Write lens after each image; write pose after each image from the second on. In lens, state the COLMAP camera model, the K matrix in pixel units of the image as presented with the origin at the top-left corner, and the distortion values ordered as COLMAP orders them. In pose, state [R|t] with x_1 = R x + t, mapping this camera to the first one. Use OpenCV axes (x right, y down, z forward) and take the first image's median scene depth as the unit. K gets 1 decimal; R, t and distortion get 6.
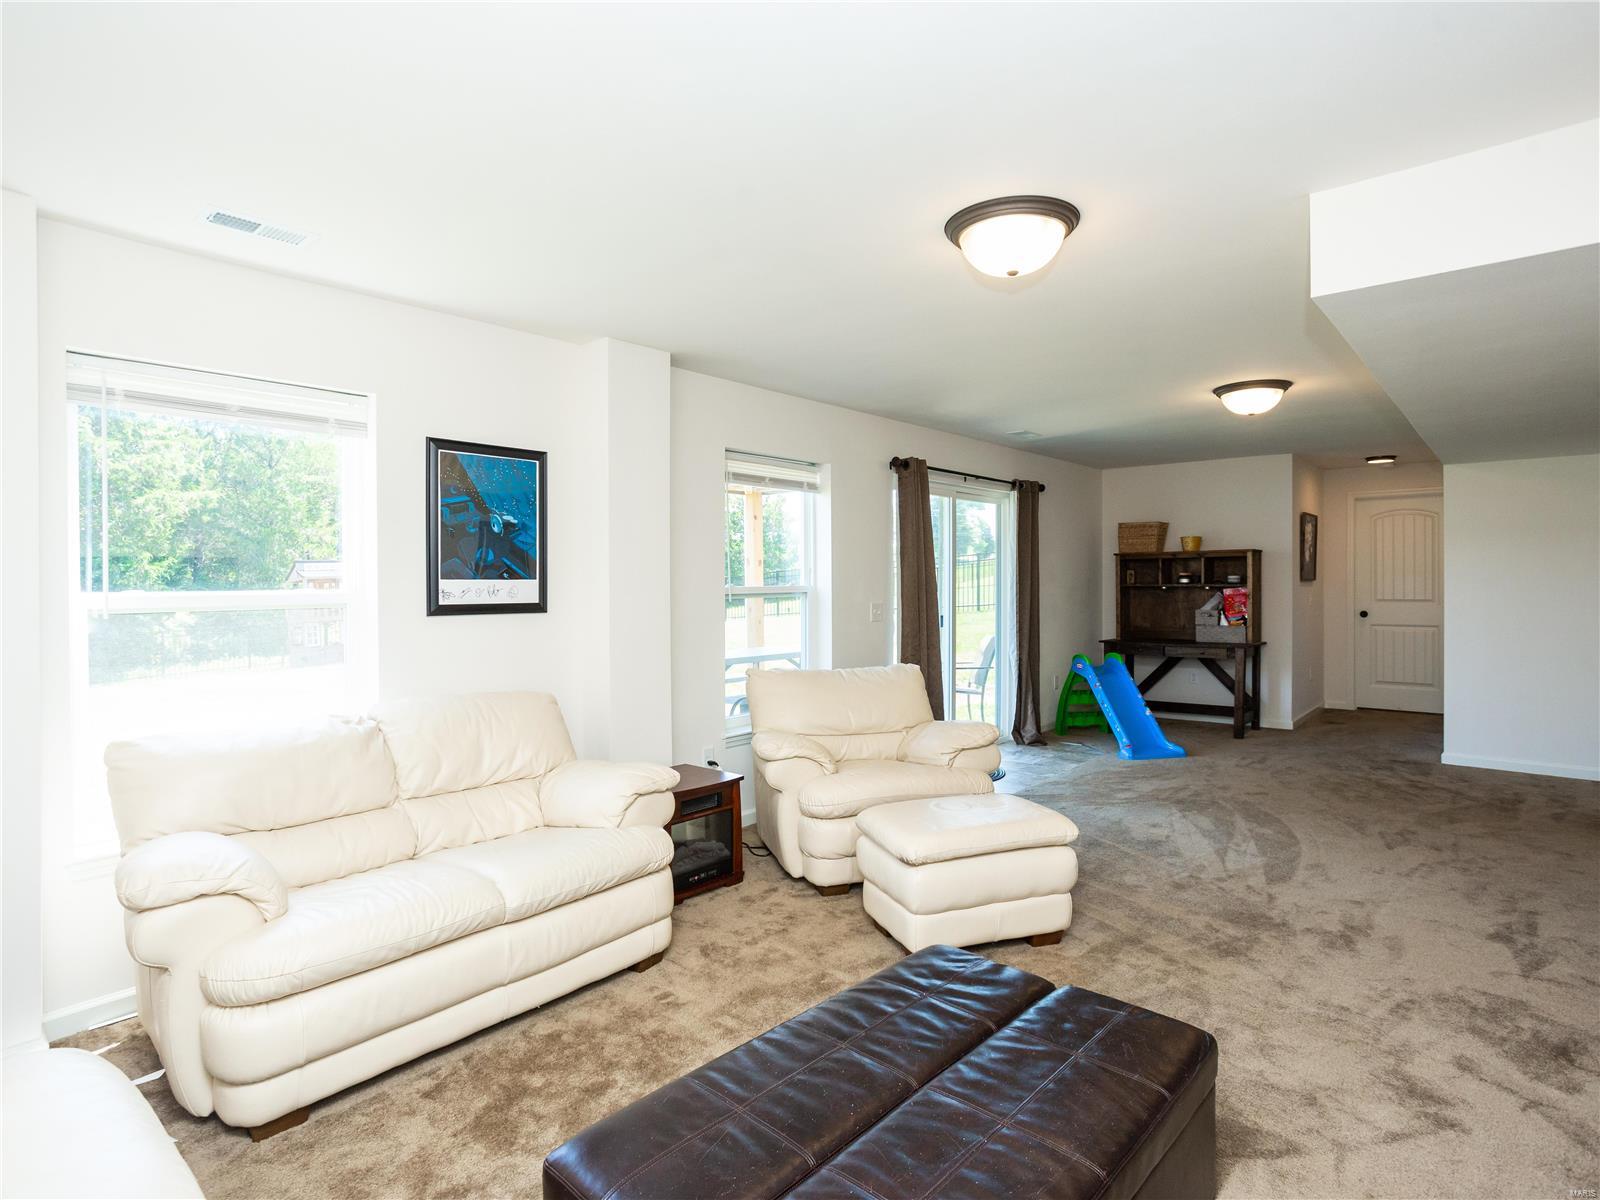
lens RADIAL K [[863.1, 0, 786.1], [0, 863.1, 588.1], [0, 0, 1]] dist [-0.058818, 0.049249]
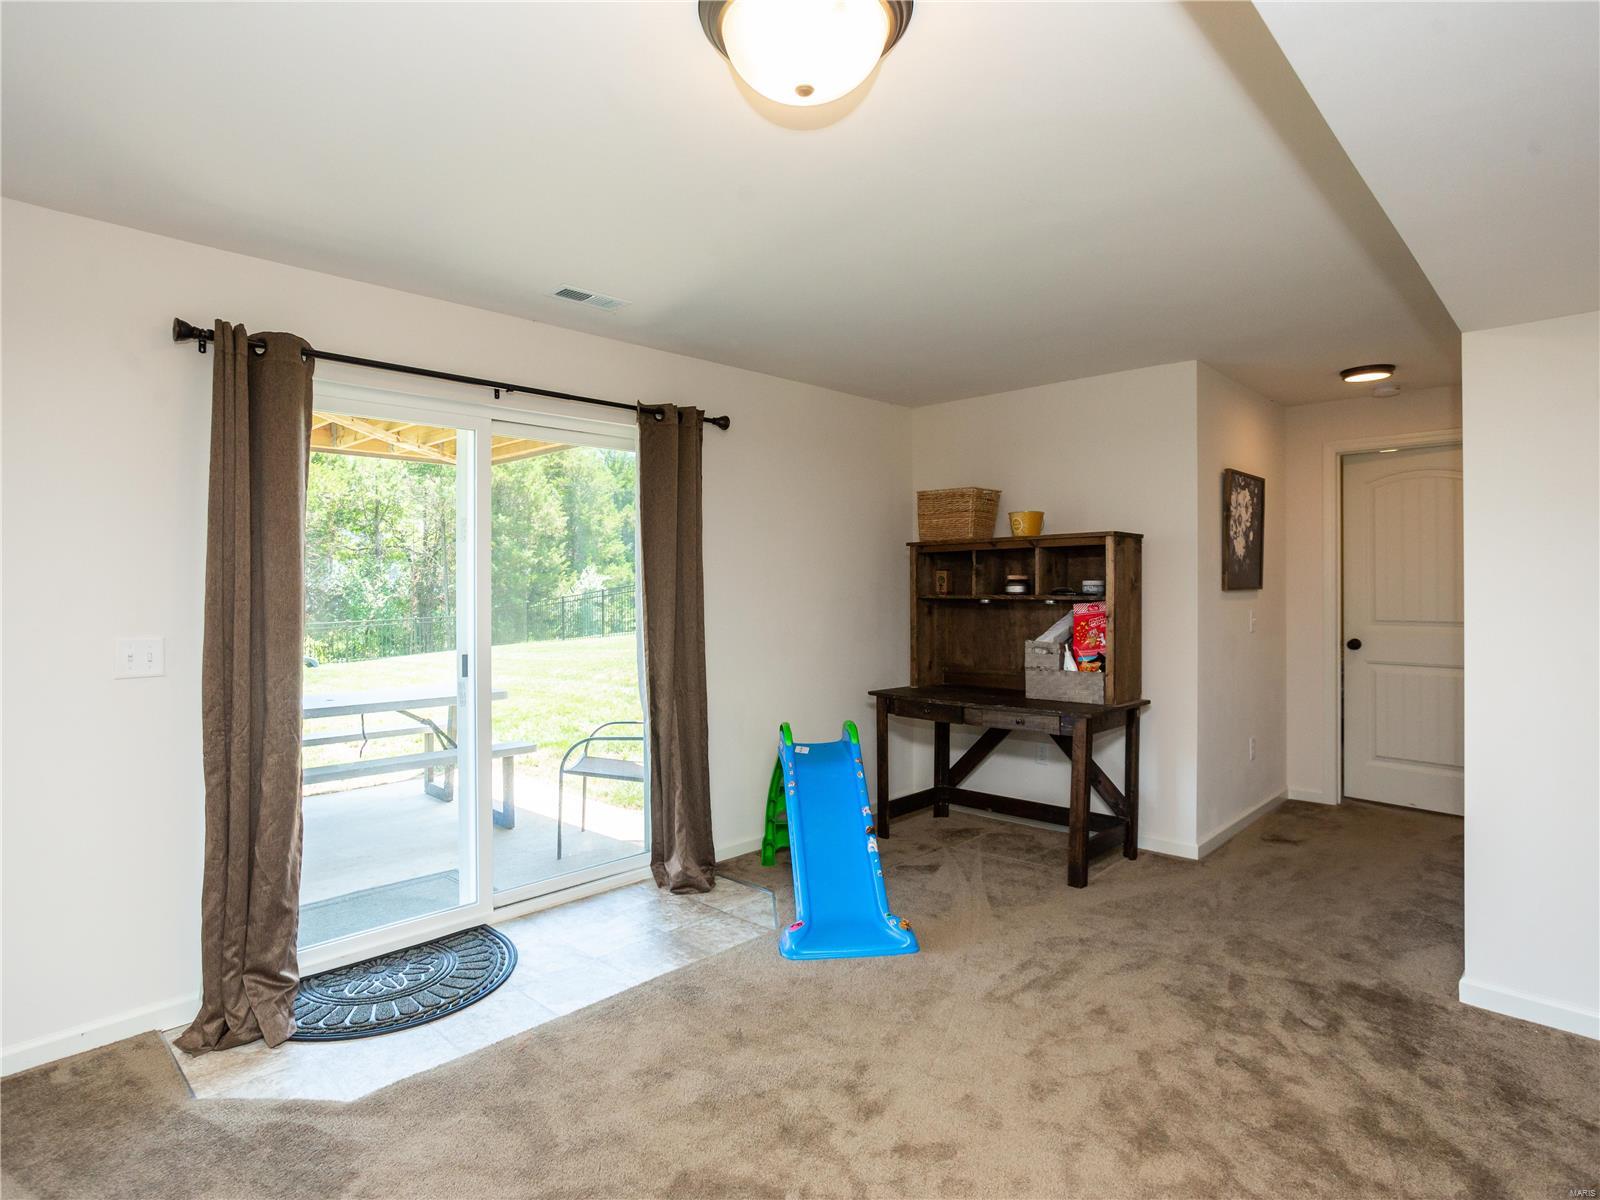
lens RADIAL K [[863.1, 0, 786.1], [0, 863.1, 588.1], [0, 0, 1]] dist [-0.058818, 0.049249]
pose [[0.998224, 0.004133, -0.059421, 0.356275], [-0.004209, 0.999990, -0.001162, -0.008147], [0.059416, 0.001410, 0.998232, 0.424630]]
